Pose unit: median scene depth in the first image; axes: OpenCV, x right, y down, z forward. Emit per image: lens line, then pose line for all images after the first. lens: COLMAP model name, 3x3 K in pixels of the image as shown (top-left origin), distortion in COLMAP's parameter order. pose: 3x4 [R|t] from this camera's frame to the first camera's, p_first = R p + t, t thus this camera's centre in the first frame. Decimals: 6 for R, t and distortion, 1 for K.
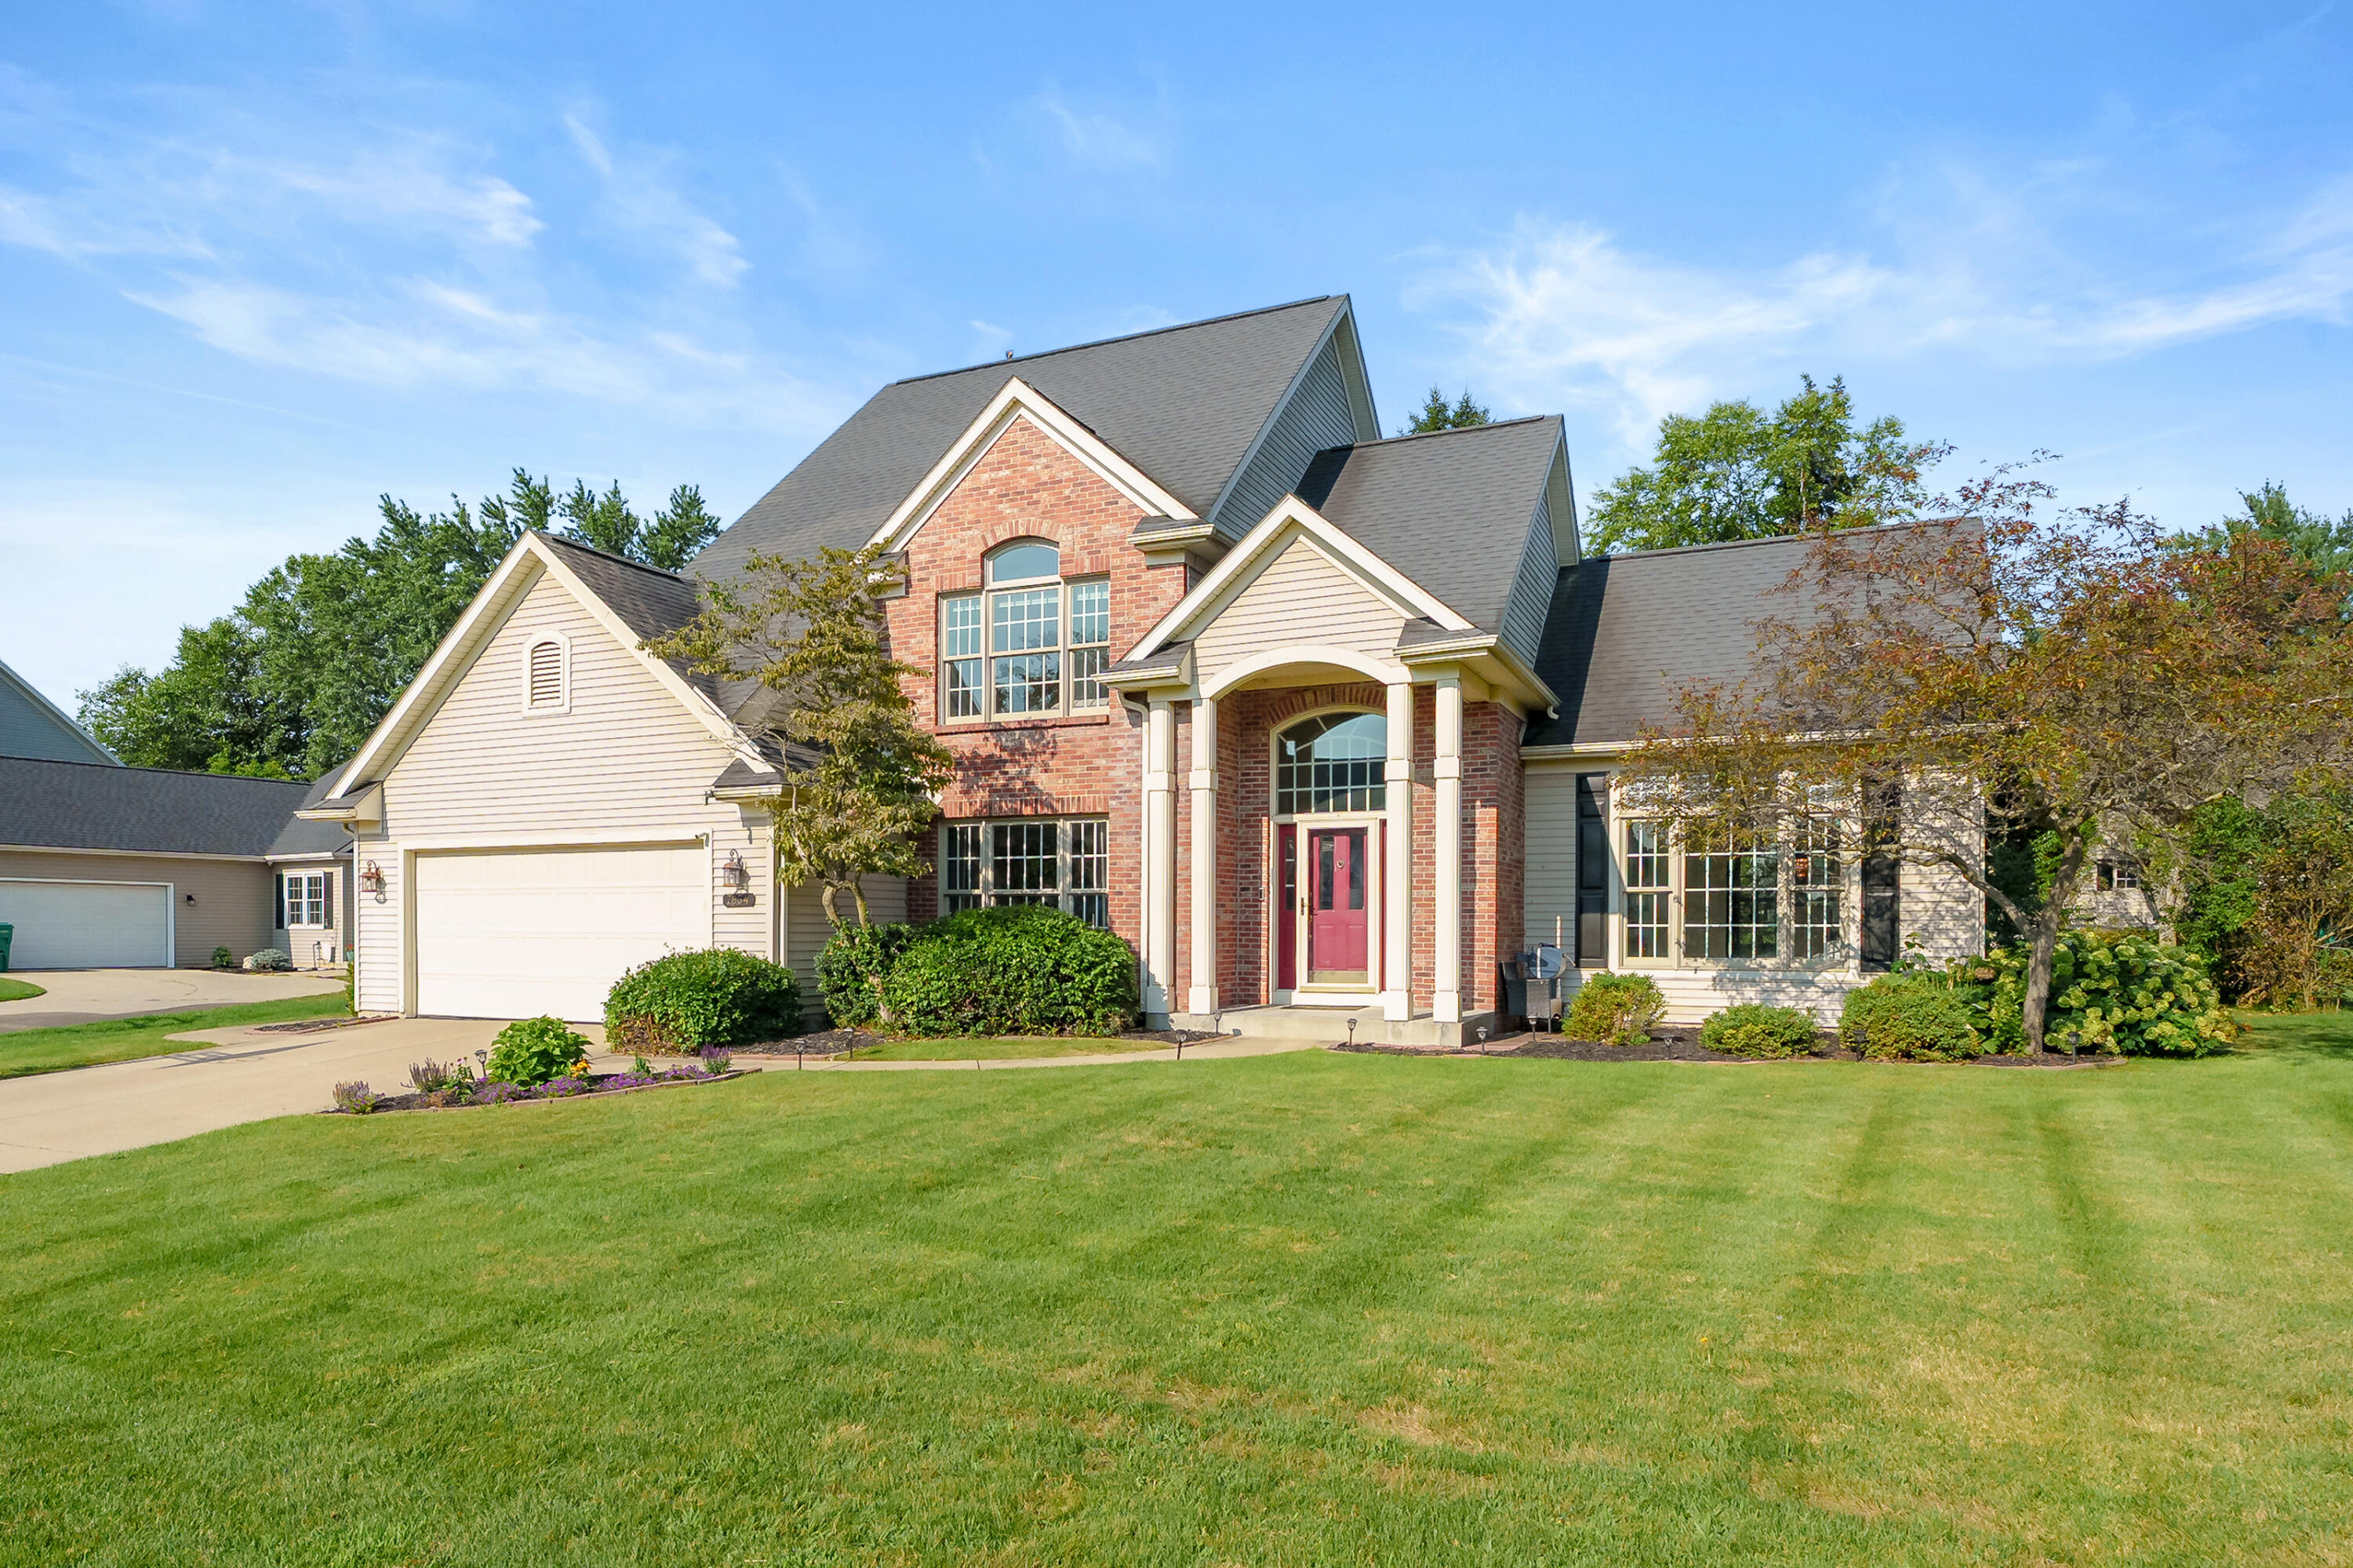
lens RADIAL K [[1226.7, 0, 1169.7], [0, 1226.7, 919.5], [0, 0, 1]] dist [-0.013085, 0.000153]
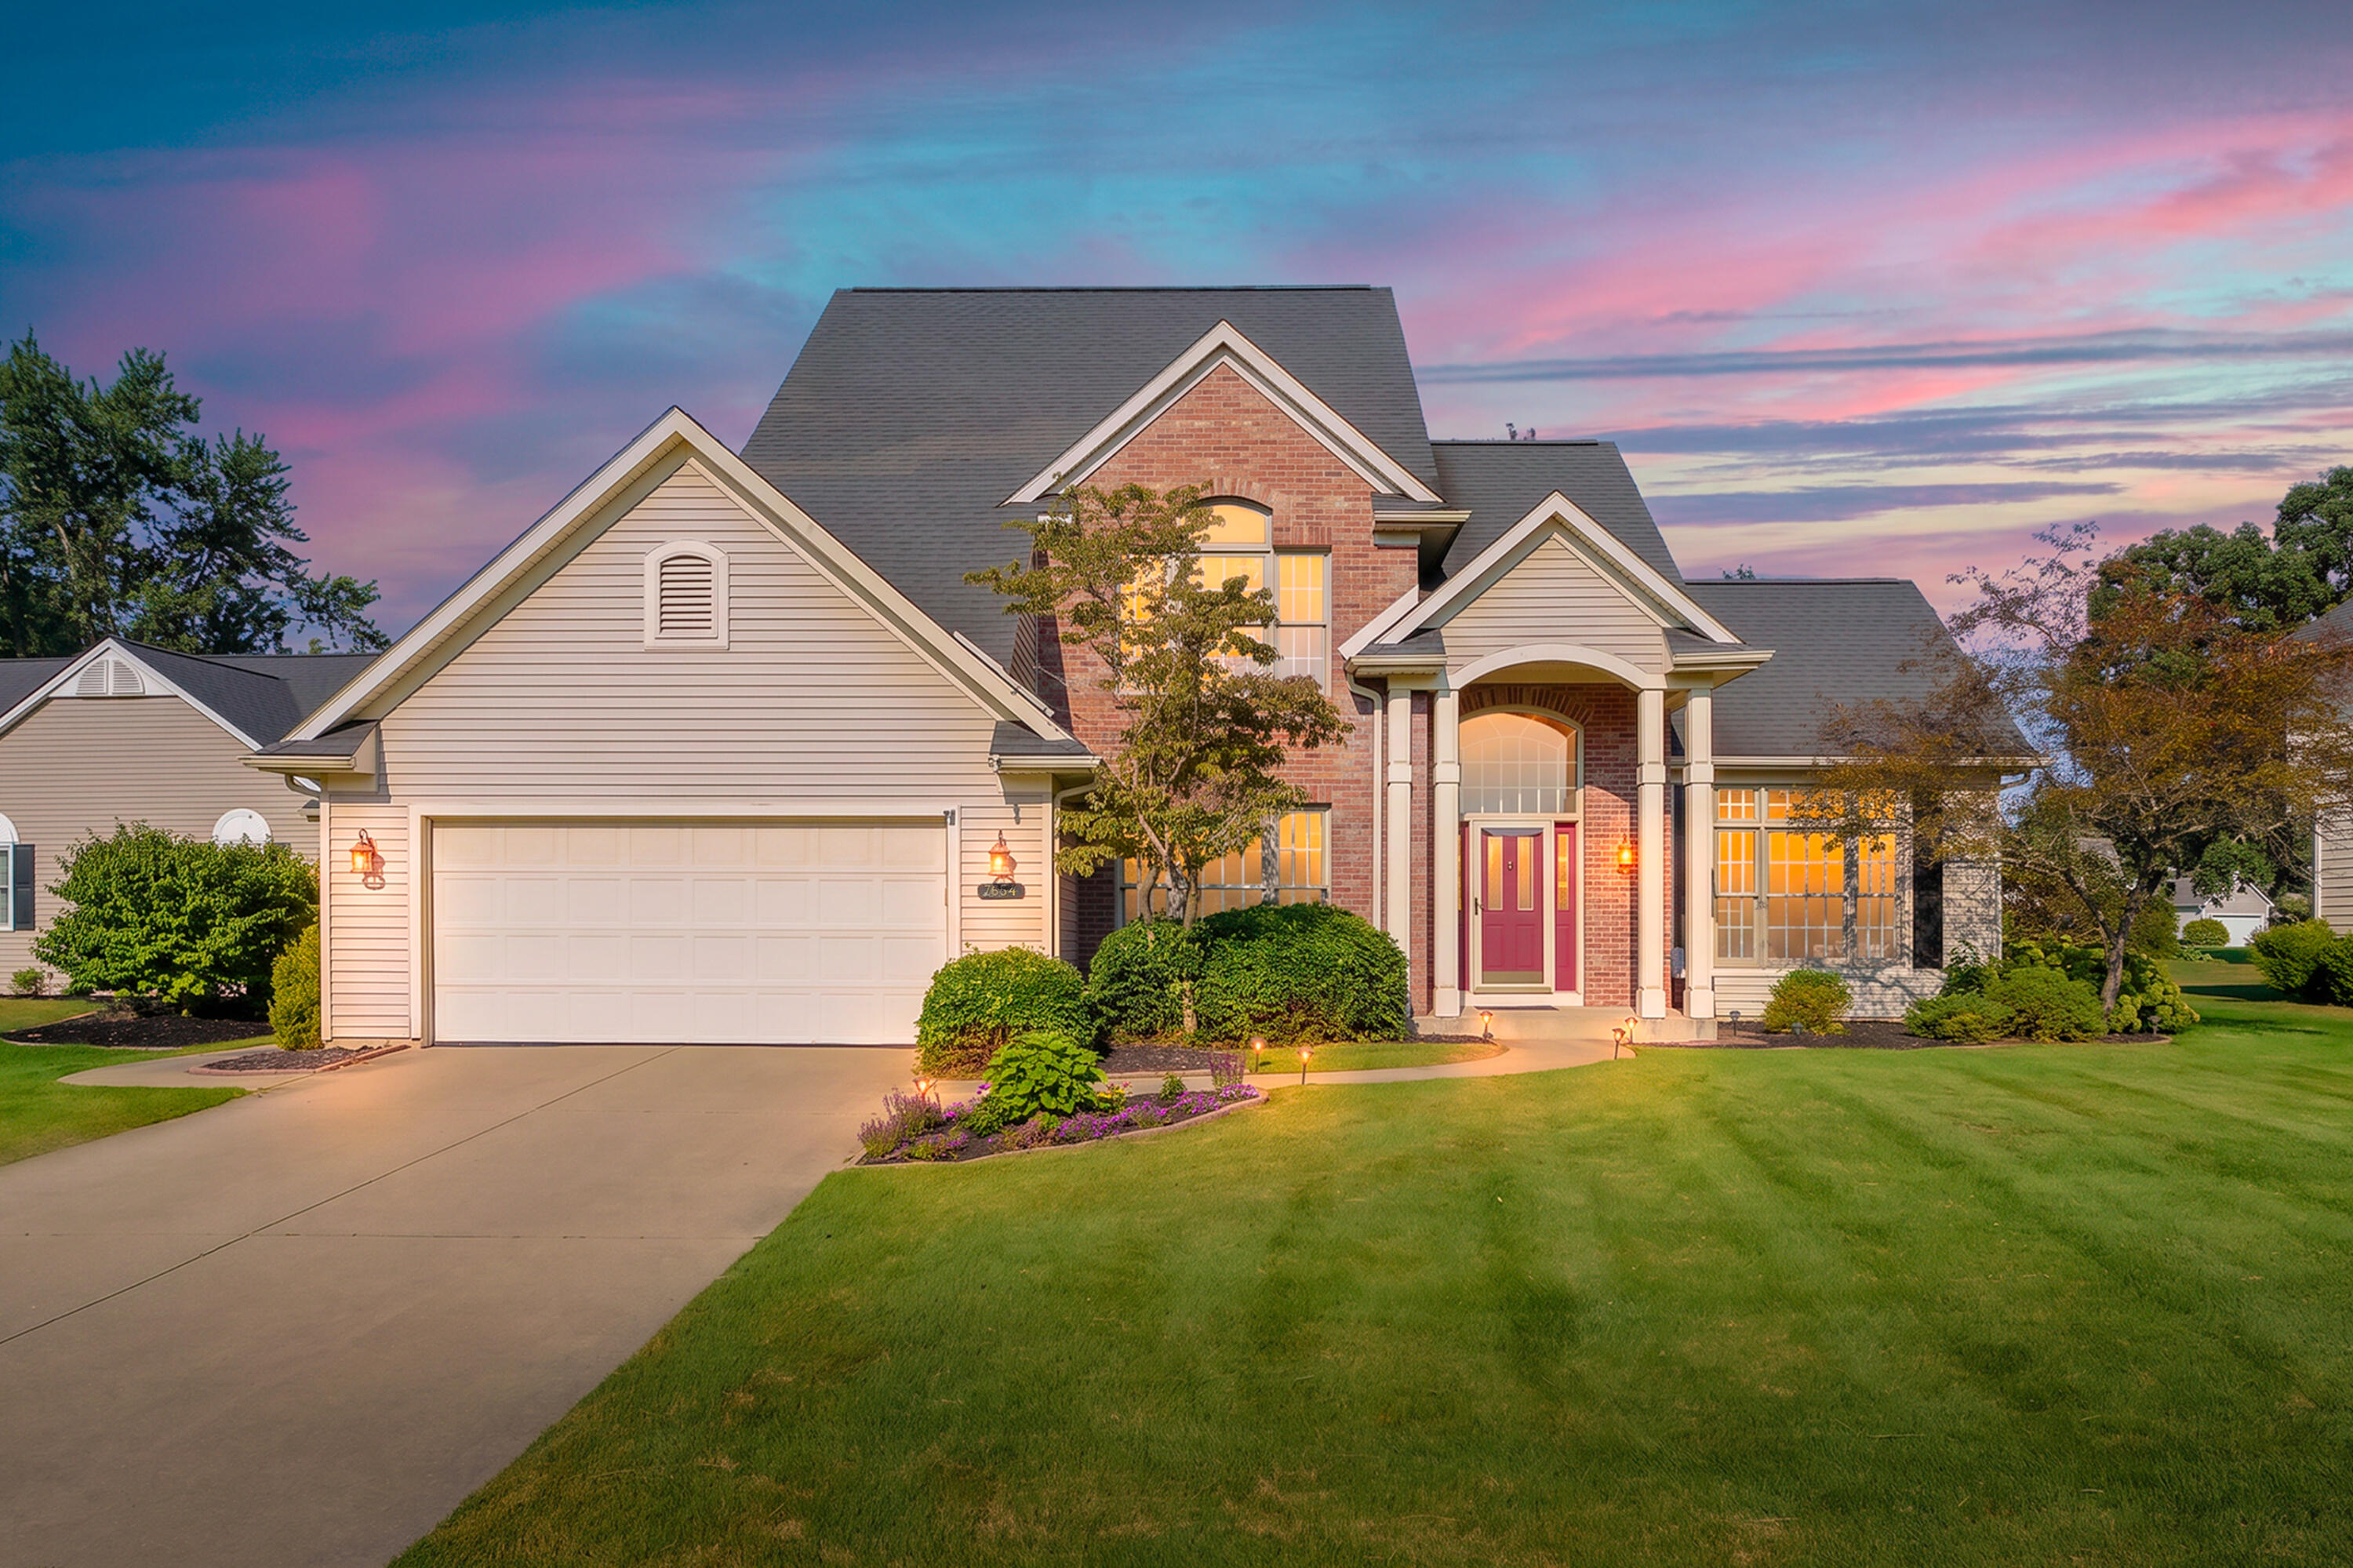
lens RADIAL K [[1277.4, 0, 1212.9], [0, 1277.4, 919.3], [0, 0, 1]] dist [-0.001732, -0.000165]
pose [[0.930192, 0.006221, 0.367020, -0.485046], [-0.004747, 0.999977, -0.004918, 0.006066], [-0.367042, 0.002832, 0.930200, 0.124999]]
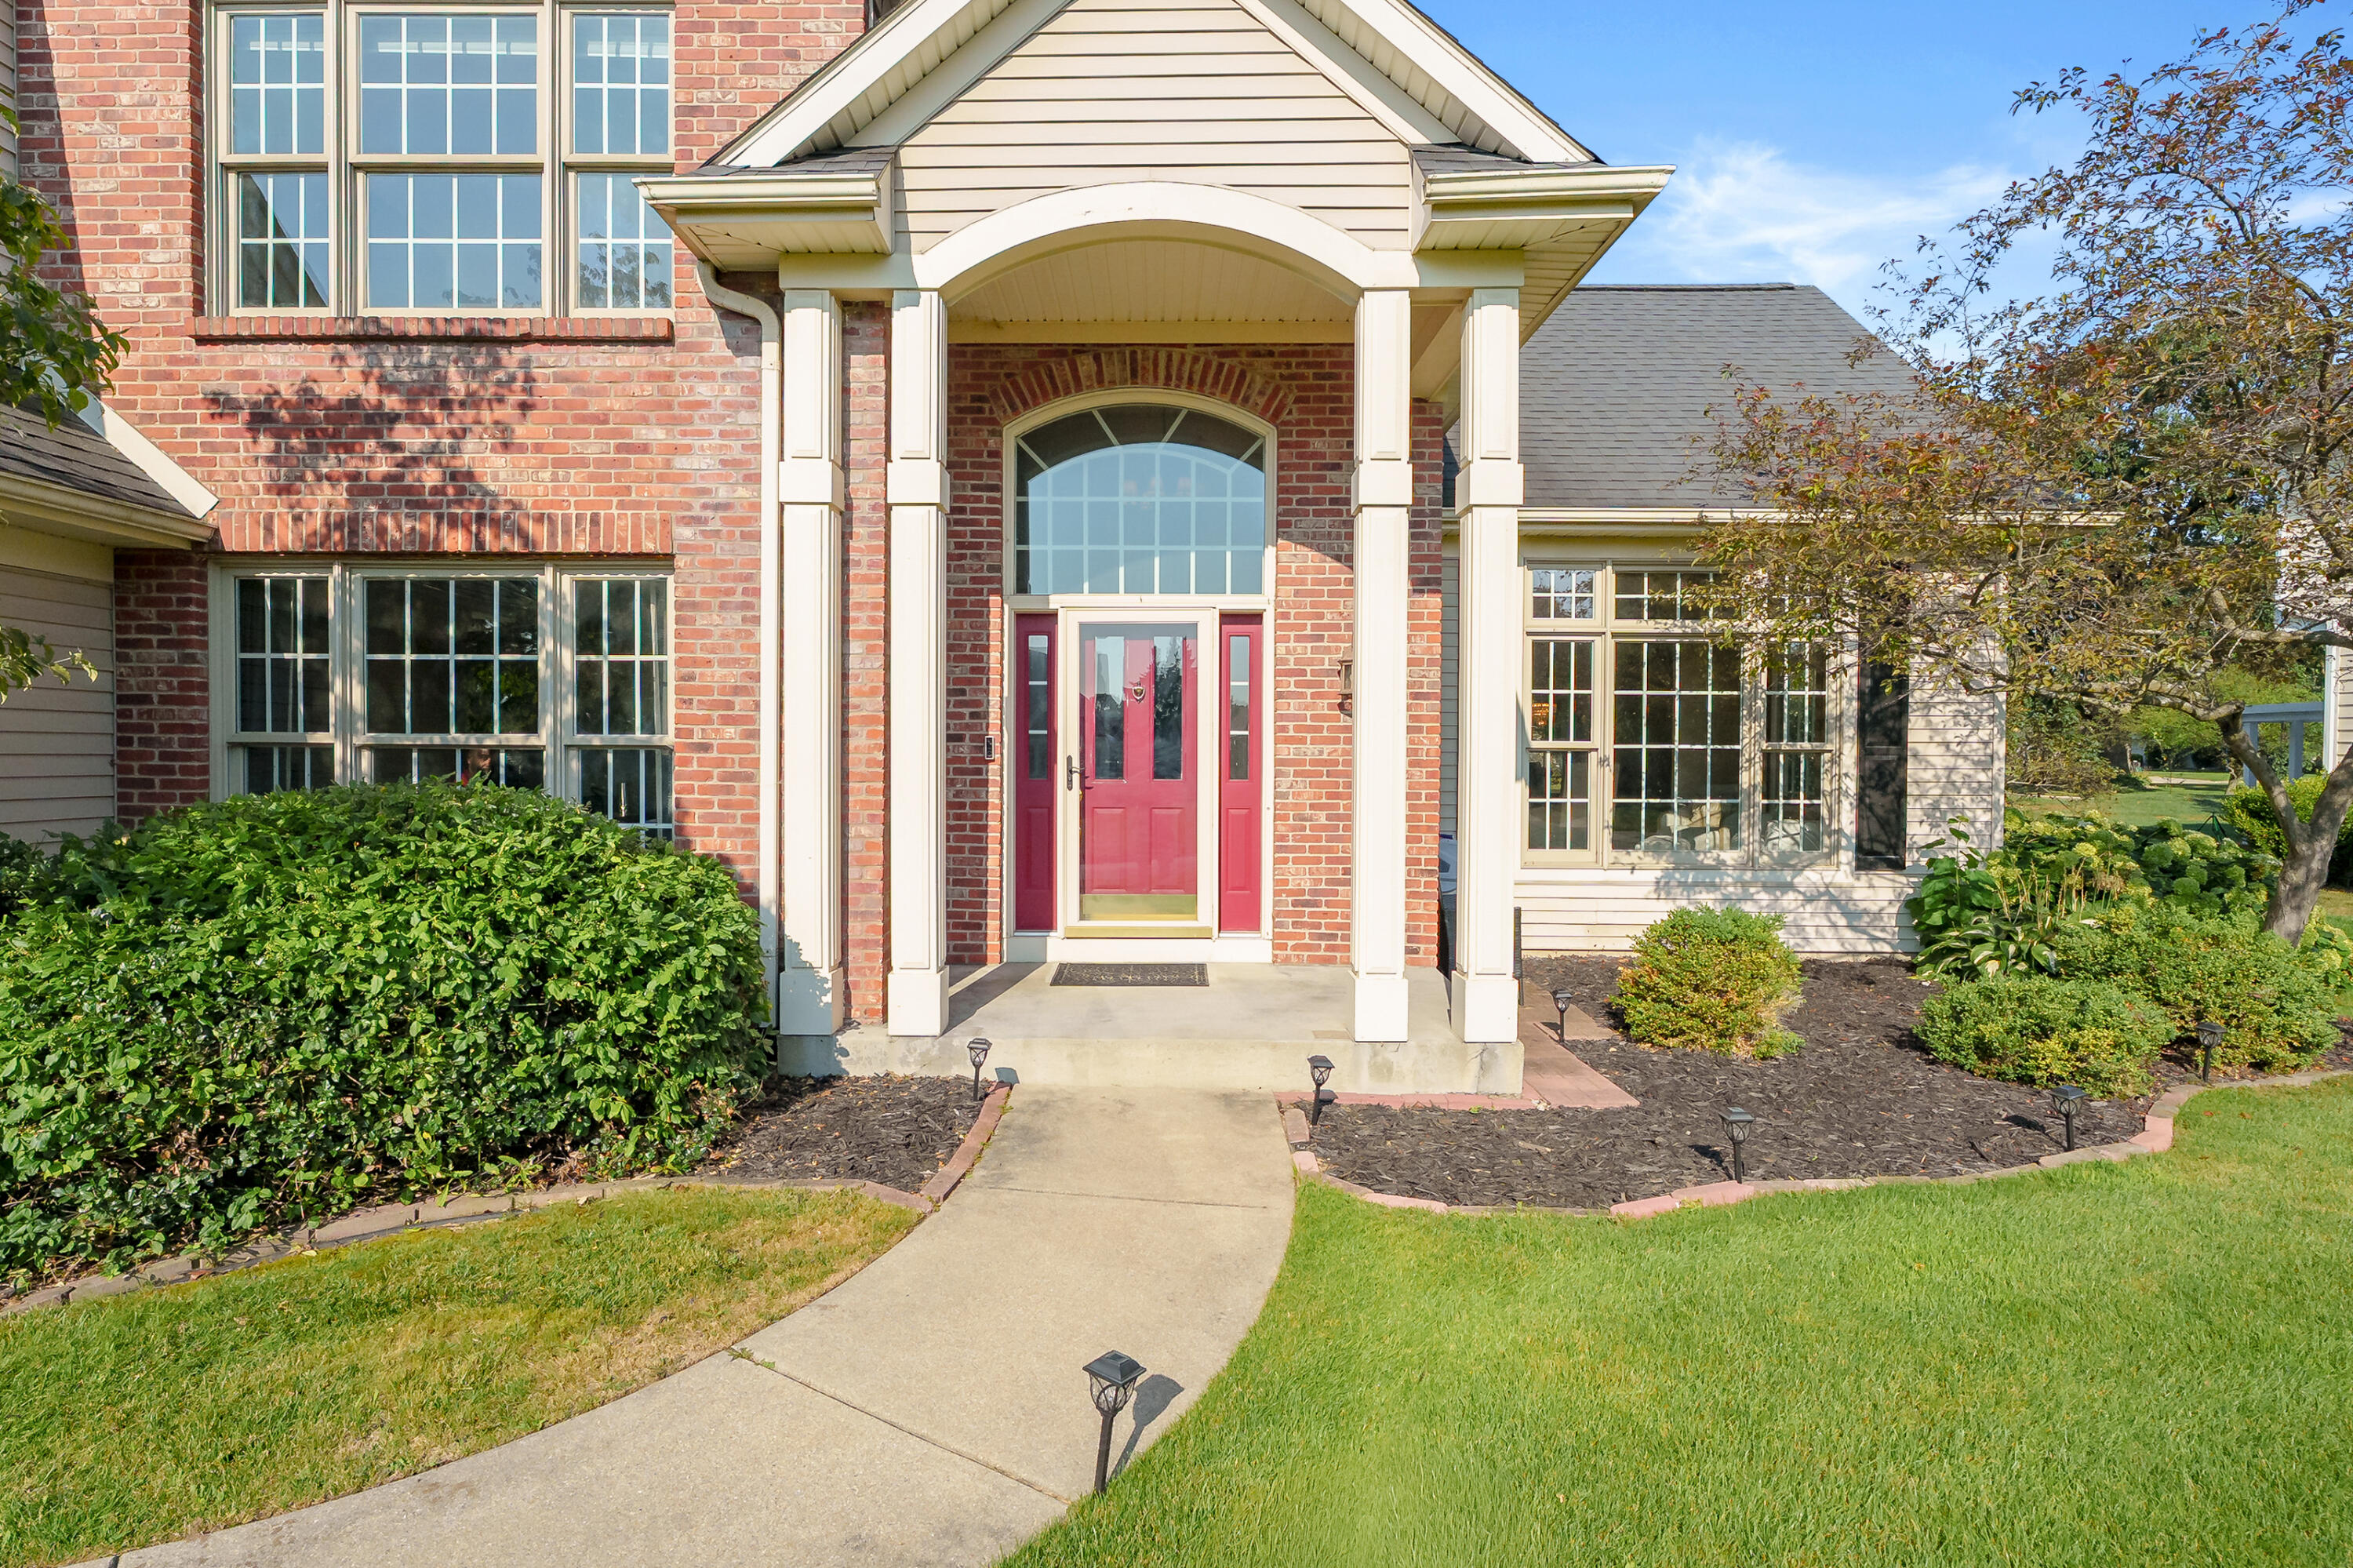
lens RADIAL K [[1096.1, 0, 1107.4], [0, 1096.1, 781.9], [0, 0, 1]] dist [-0.002700, 0.001934]
pose [[0.928228, -0.004205, 0.371988, -0.051207], [-0.006865, 0.999572, 0.028428, -0.020746], [-0.371948, -0.028942, 0.927802, 0.585526]]
